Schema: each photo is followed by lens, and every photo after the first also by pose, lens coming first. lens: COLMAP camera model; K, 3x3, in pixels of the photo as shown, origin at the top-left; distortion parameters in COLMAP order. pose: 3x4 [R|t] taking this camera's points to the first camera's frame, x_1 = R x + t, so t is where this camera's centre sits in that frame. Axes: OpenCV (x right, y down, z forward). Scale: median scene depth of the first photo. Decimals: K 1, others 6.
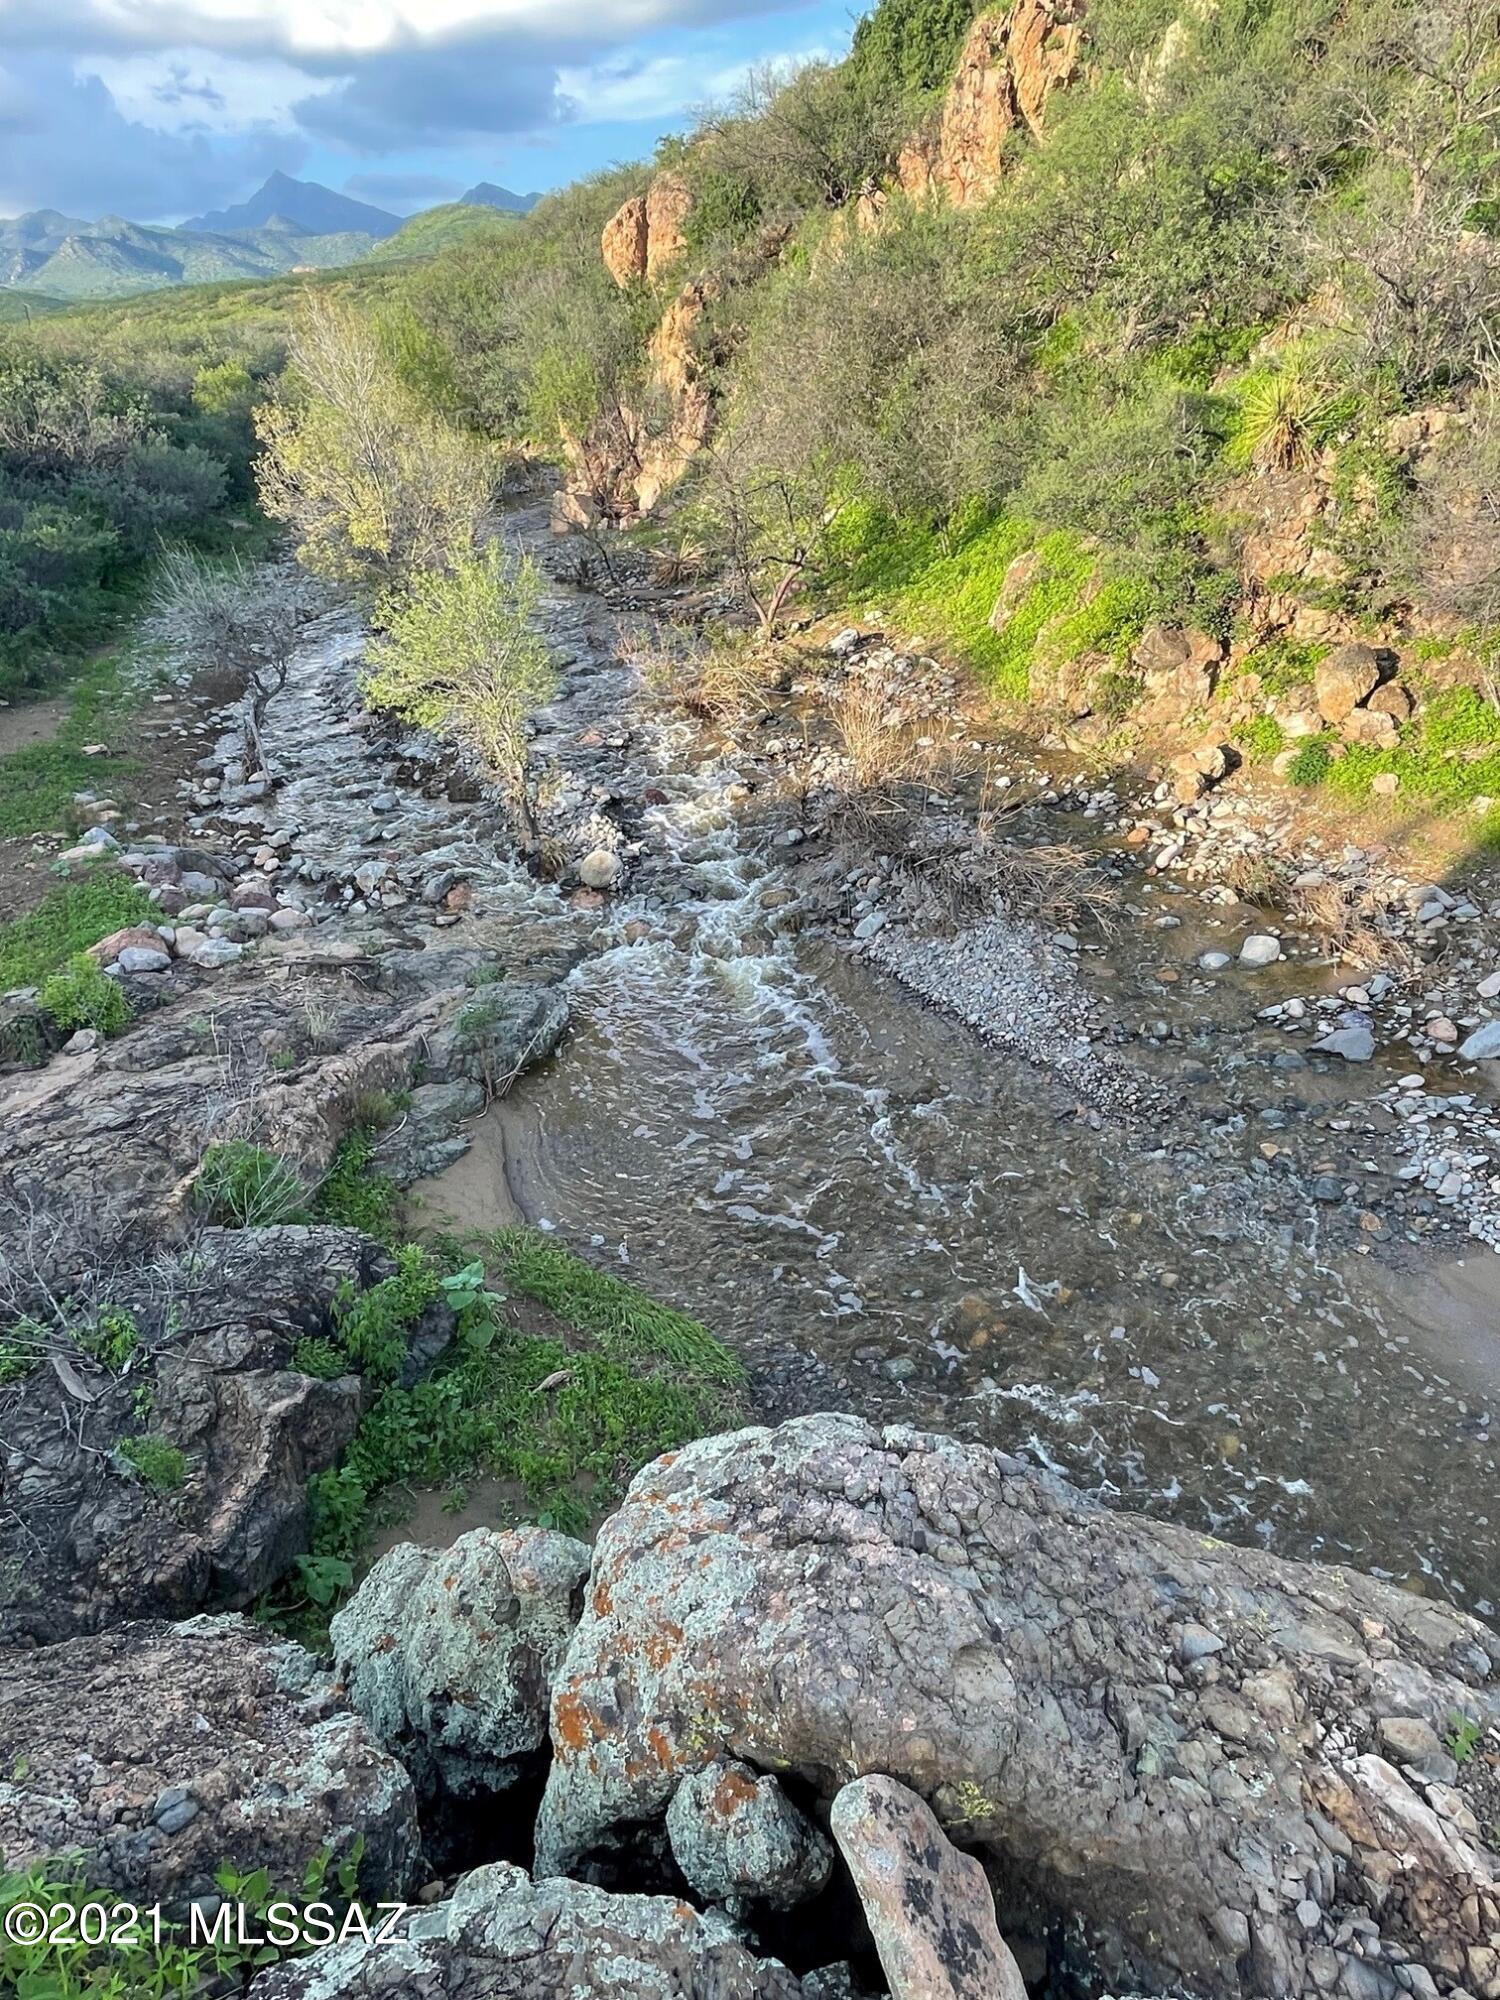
lens RADIAL K [[1329.0, 0, 750.0], [0, 1329.0, 1000.0], [0, 0, 1]] dist [0.029844, -0.053856]
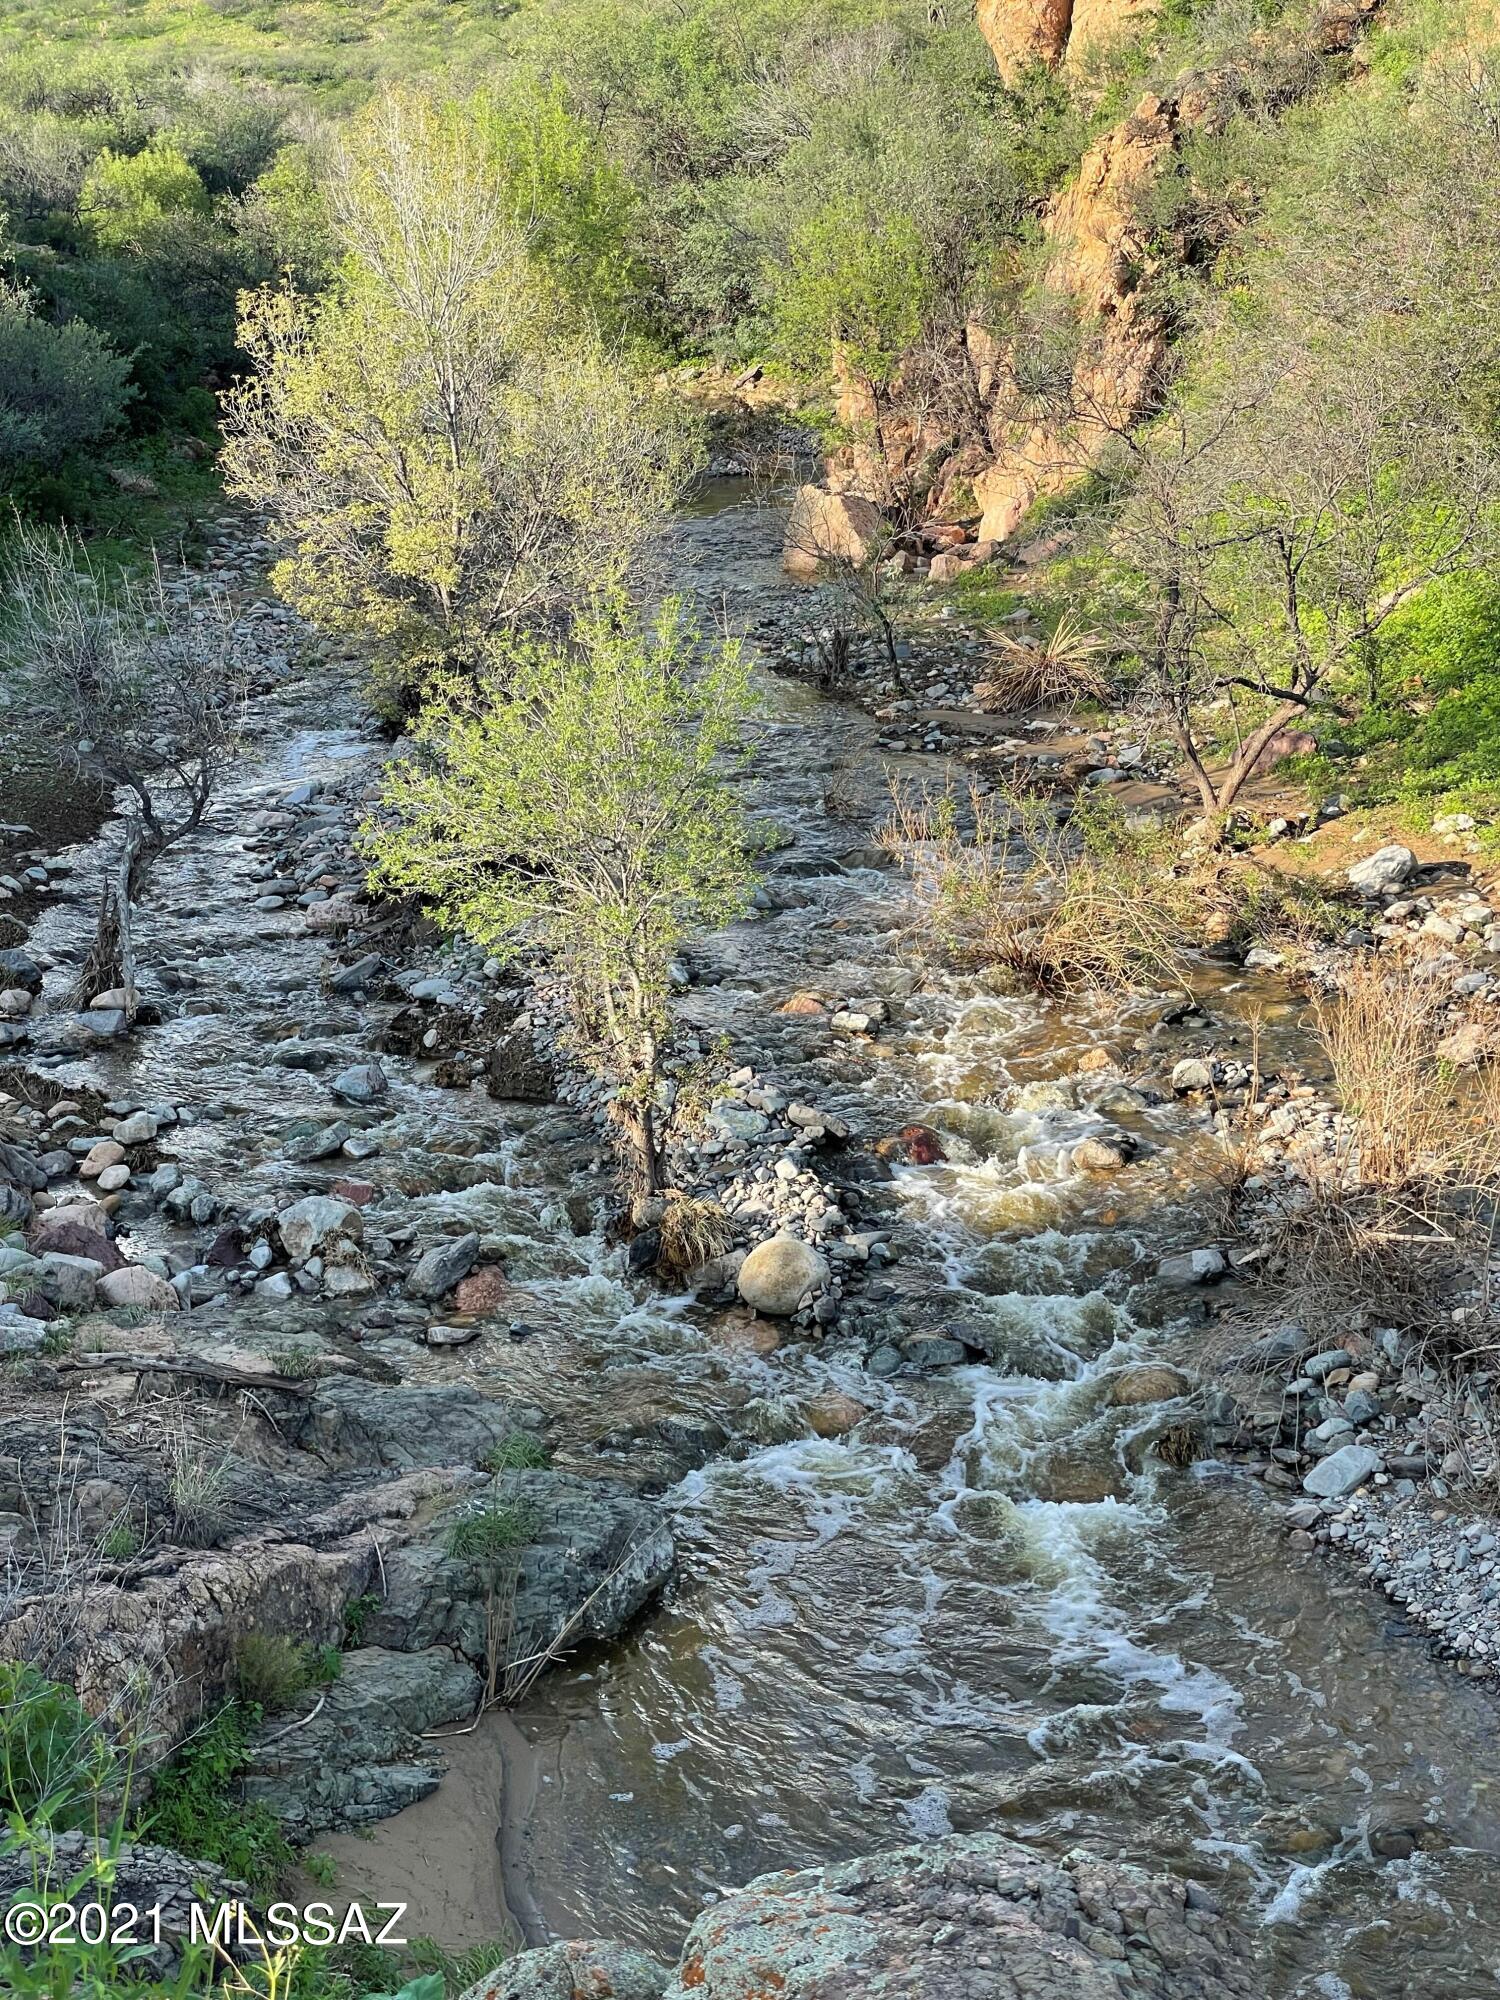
lens RADIAL K [[1329.0, 0, 750.0], [0, 1329.0, 1000.0], [0, 0, 1]] dist [0.029844, -0.053856]
pose [[0.976038, 0.129017, -0.175228, -0.055479], [-0.158021, 0.973864, -0.163150, -0.119528], [0.149599, 0.186931, 0.970916, 0.541724]]
